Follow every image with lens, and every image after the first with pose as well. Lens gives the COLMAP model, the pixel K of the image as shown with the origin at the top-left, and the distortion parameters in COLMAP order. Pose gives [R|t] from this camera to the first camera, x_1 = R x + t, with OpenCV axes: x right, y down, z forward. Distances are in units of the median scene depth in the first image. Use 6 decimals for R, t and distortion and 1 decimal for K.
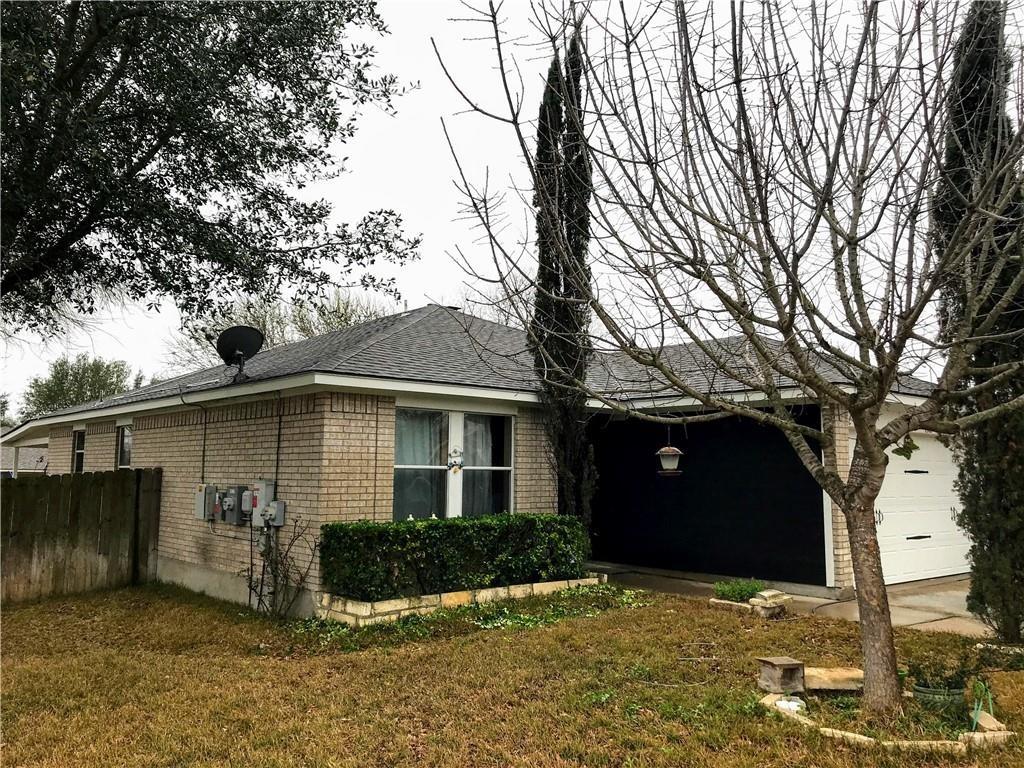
lens RADIAL K [[833.4, 0, 512.0], [0, 833.4, 384.0], [0, 0, 1]] dist [0.019945, -0.002097]
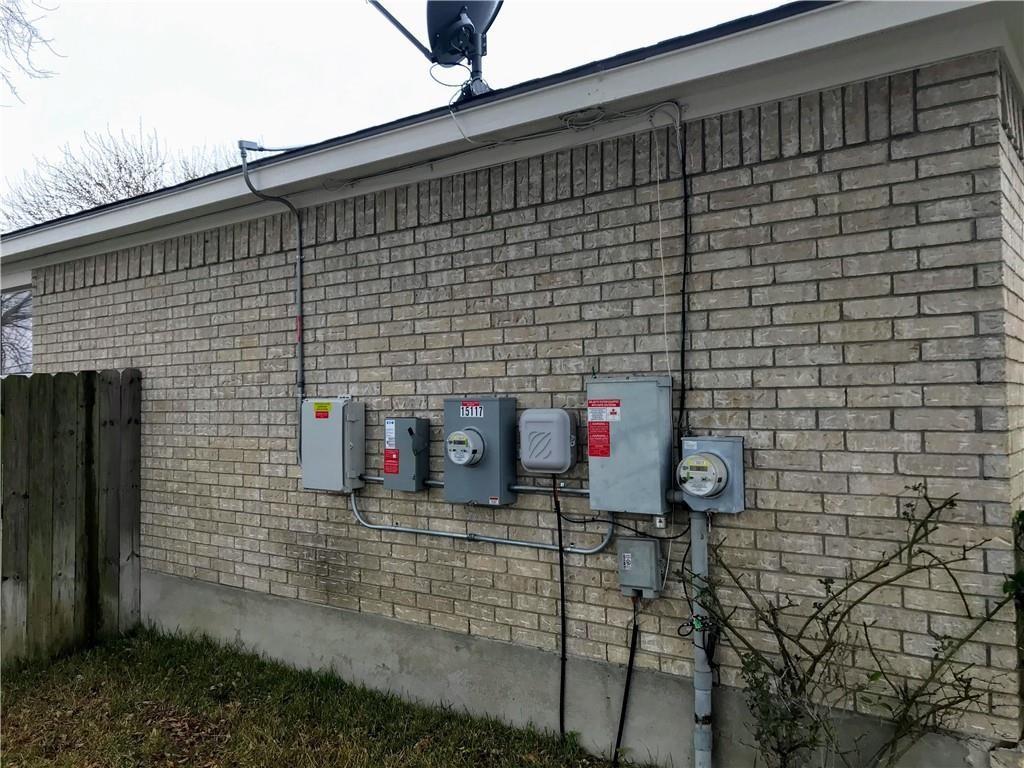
lens RADIAL K [[833.4, 0, 512.0], [0, 833.4, 384.0], [0, 0, 1]] dist [0.019945, -0.002097]
pose [[0.979145, -0.009083, 0.202961, -0.368366], [-0.006395, 0.997127, 0.075474, 0.085078], [-0.203063, -0.075198, 0.976274, 0.619769]]
